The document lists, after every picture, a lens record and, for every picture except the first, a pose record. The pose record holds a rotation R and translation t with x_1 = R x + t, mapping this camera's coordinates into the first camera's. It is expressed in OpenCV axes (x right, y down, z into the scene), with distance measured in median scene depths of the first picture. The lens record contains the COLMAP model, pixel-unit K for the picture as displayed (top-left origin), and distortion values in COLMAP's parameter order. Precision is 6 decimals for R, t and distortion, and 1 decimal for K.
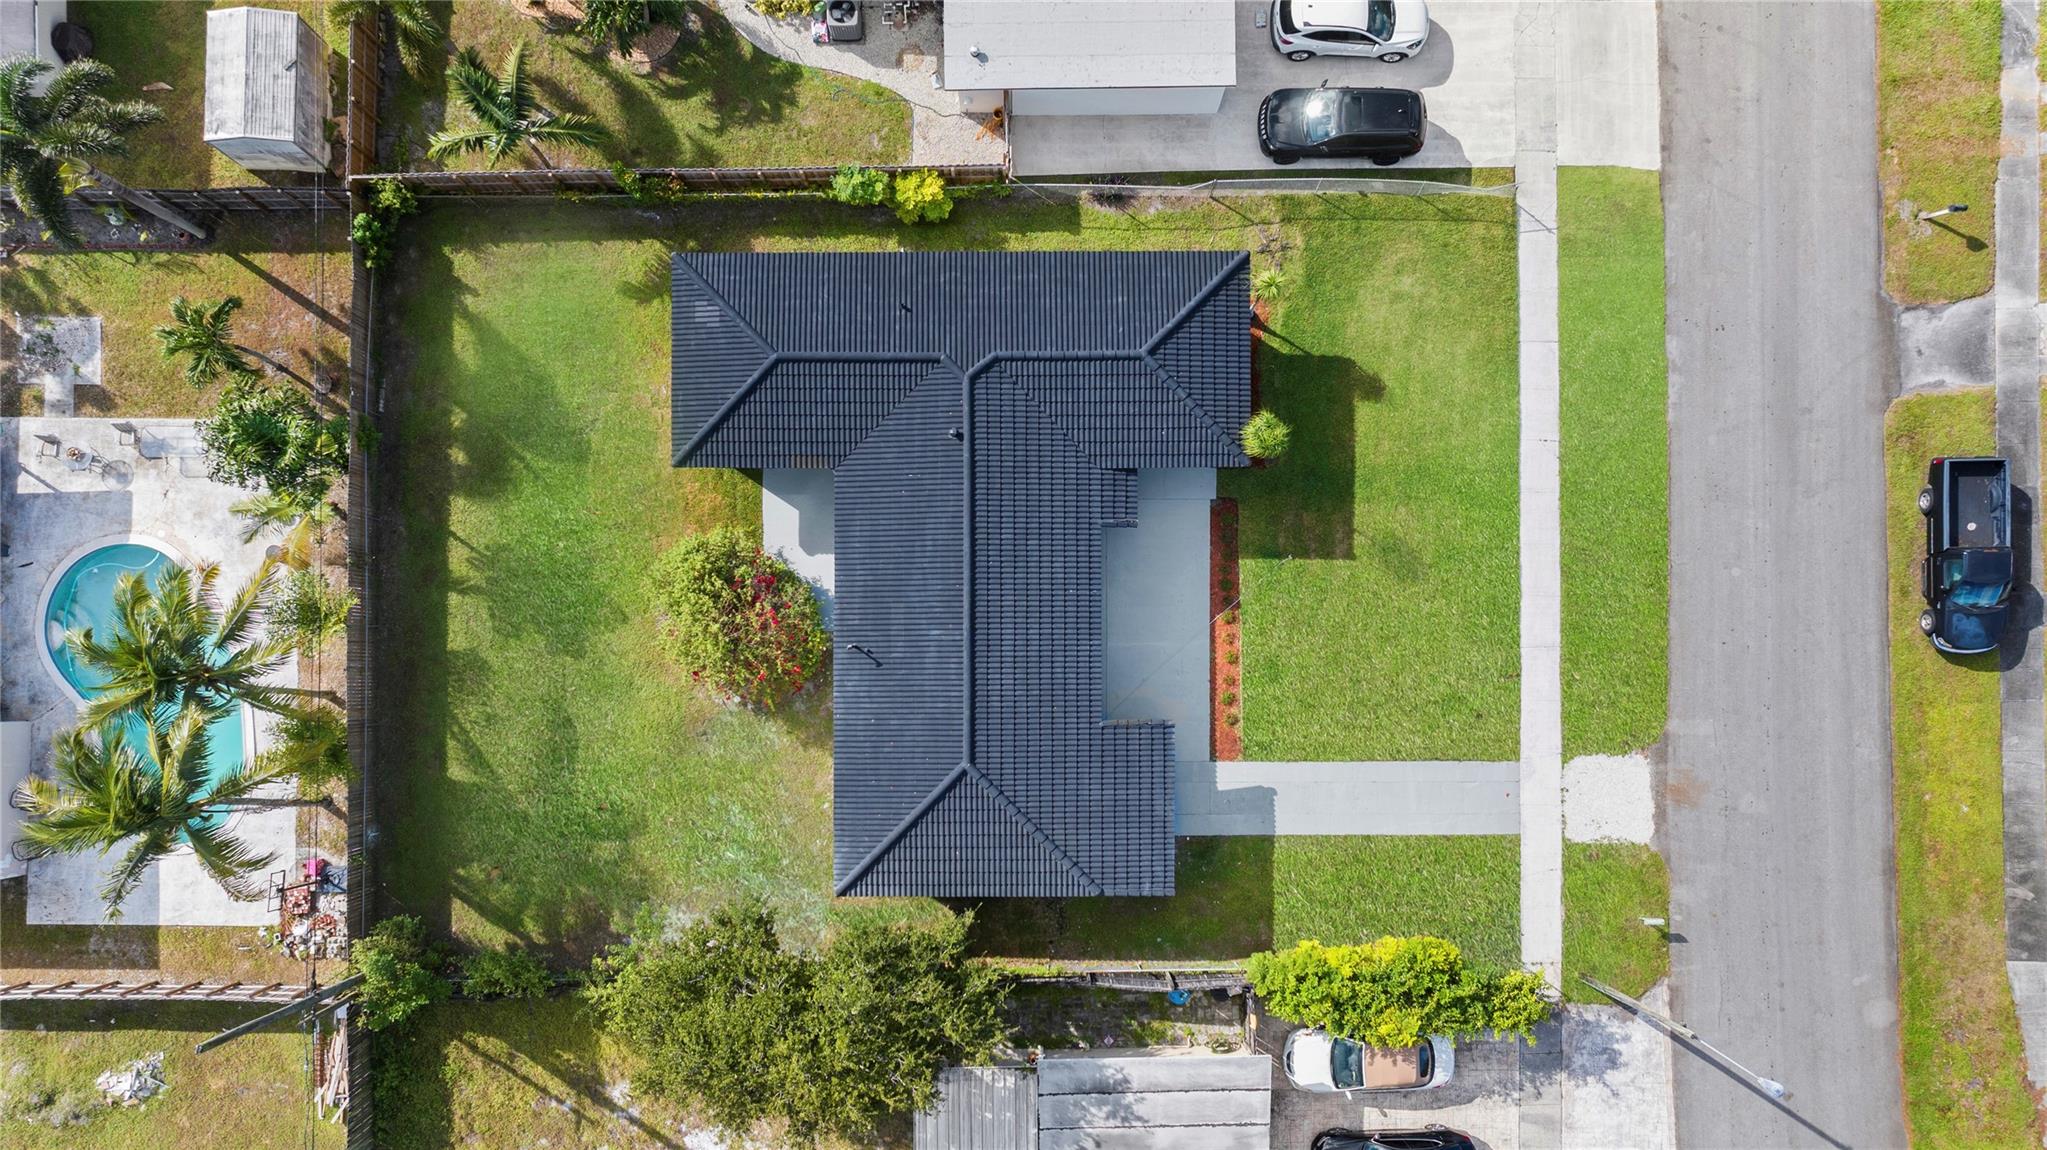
lens RADIAL K [[1427.6, 0, 1023.5], [0, 1427.6, 575.0], [0, 0, 1]] dist [-0.068142, 0.067176]
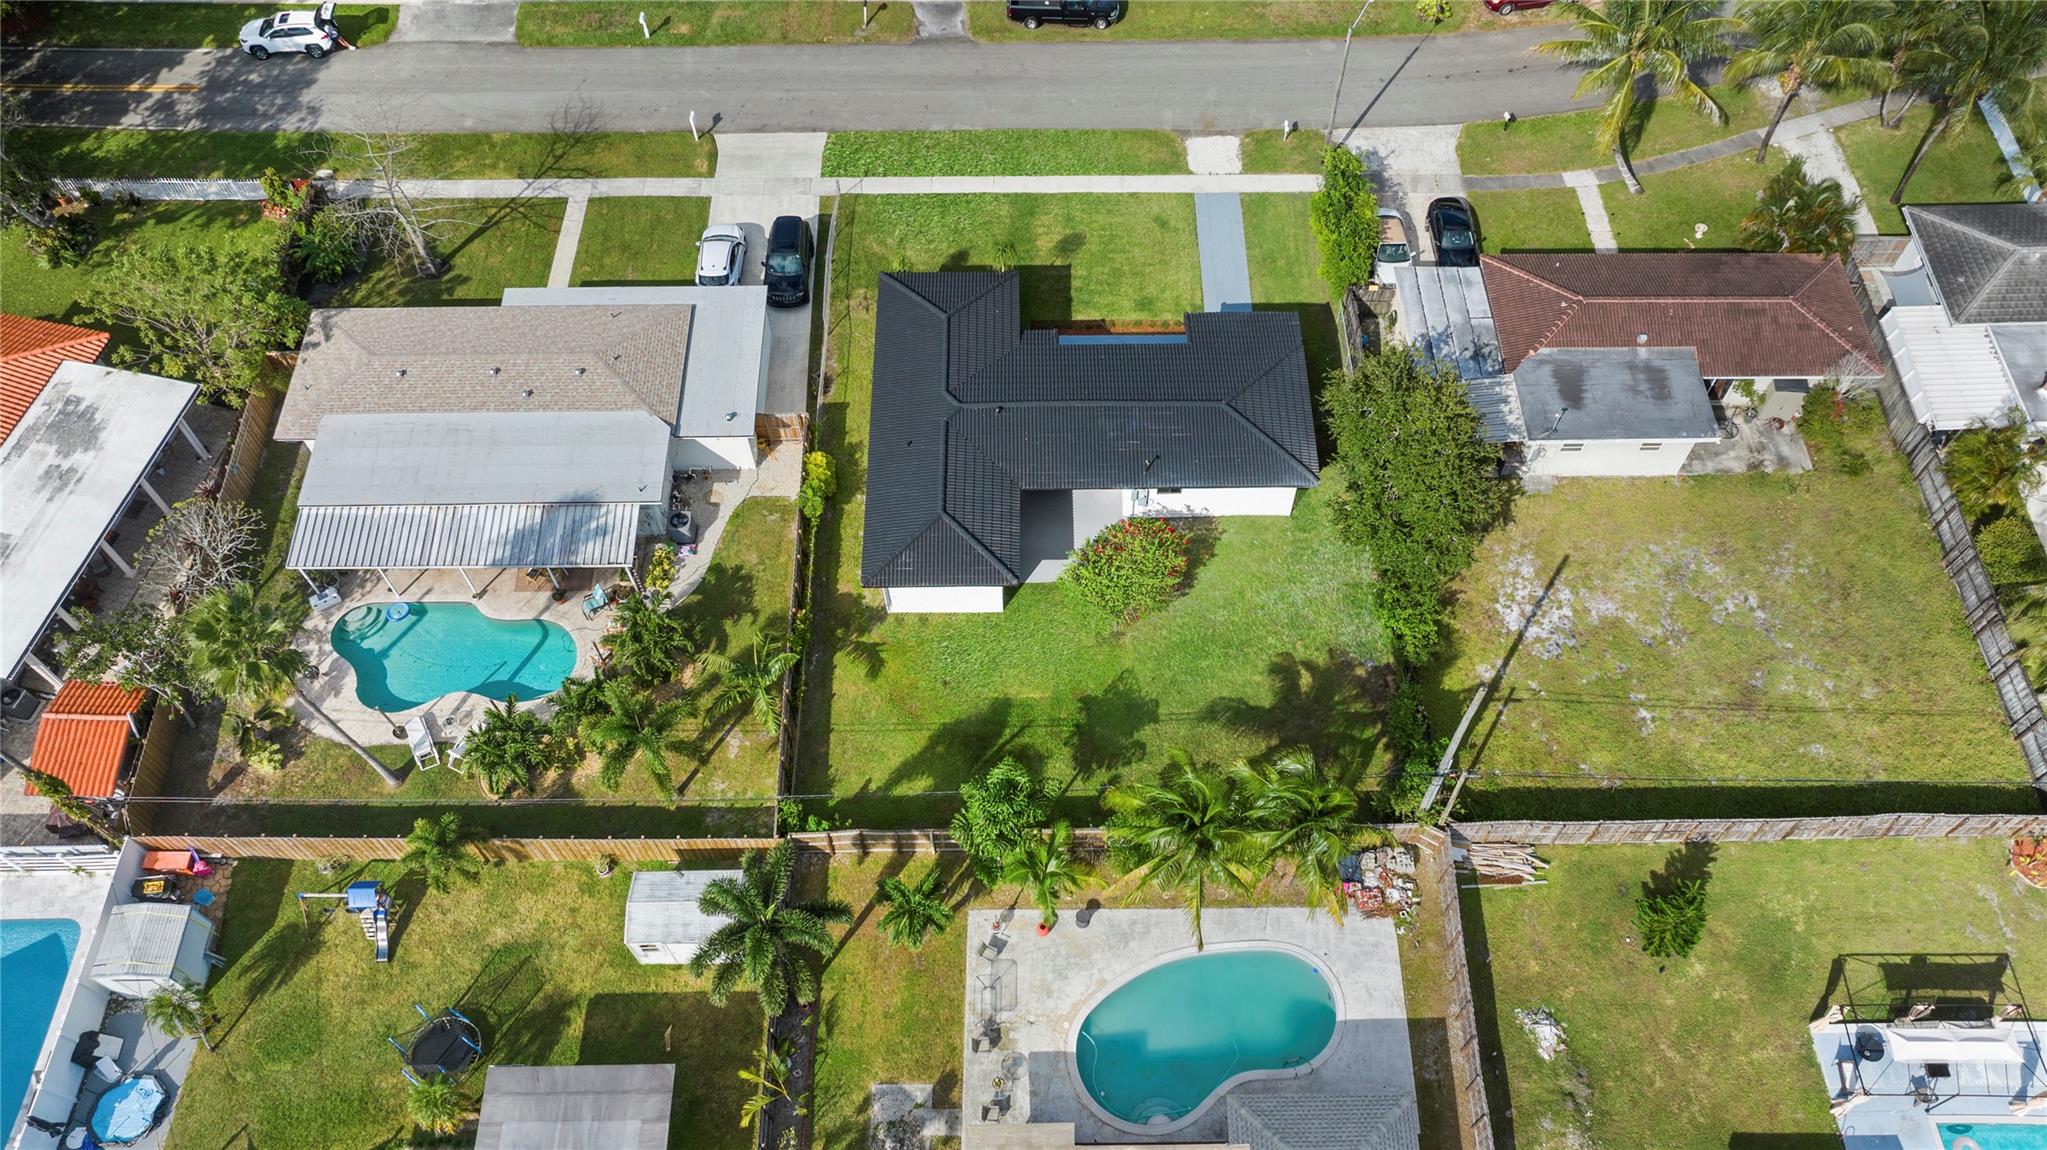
lens RADIAL K [[1427.6, 0, 1023.5], [0, 1427.6, 575.0], [0, 0, 1]] dist [-0.068142, 0.067176]
pose [[0.002641, -0.863227, 0.504809, -0.875144], [0.999622, 0.016089, 0.022283, -0.095488], [-0.027357, 0.504560, 0.862943, -0.174863]]
